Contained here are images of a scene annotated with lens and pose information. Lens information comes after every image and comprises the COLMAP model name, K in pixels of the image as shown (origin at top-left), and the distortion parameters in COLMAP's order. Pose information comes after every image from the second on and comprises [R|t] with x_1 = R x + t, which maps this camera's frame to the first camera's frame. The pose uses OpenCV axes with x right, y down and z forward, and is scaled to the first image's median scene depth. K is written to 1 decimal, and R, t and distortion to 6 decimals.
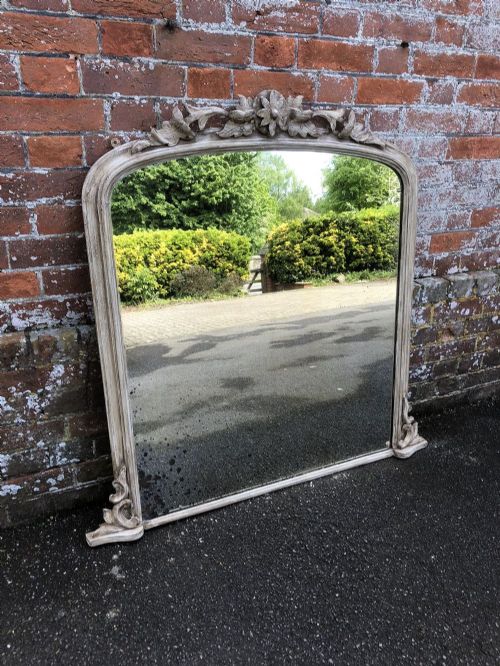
lens RADIAL K [[549.9, 0, 266.7], [0, 549.9, 337.1], [0, 0, 1]] dist [0.000914, 0.006679]
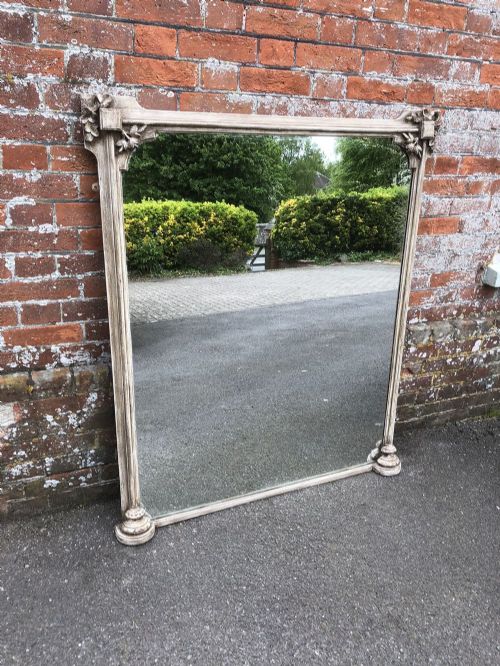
lens RADIAL K [[549.9, 0, 266.7], [0, 549.9, 337.1], [0, 0, 1]] dist [0.000914, 0.006679]
pose [[0.997857, 0.065436, 0.000385, 0.015712], [-0.065348, 0.996177, 0.057975, -0.137656], [0.003410, -0.057876, 0.998318, -0.217611]]
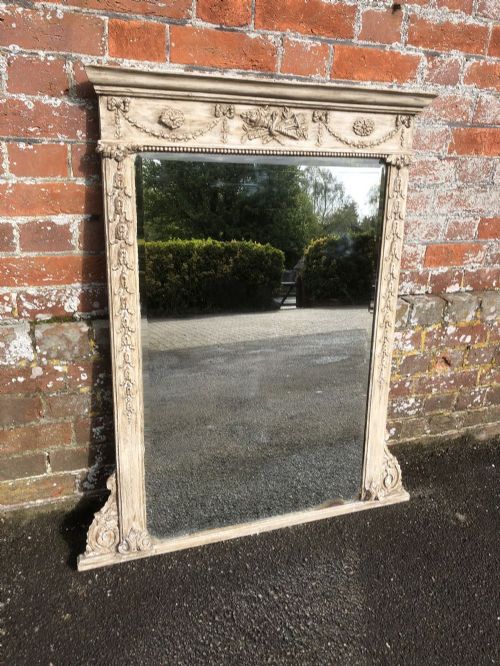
lens RADIAL K [[549.9, 0, 266.7], [0, 549.9, 337.1], [0, 0, 1]] dist [0.000914, 0.006679]
pose [[0.995204, 0.069773, -0.068561, 0.121002], [-0.069851, 0.997557, 0.001261, -0.029435], [0.068481, 0.003534, 0.997646, 0.148366]]
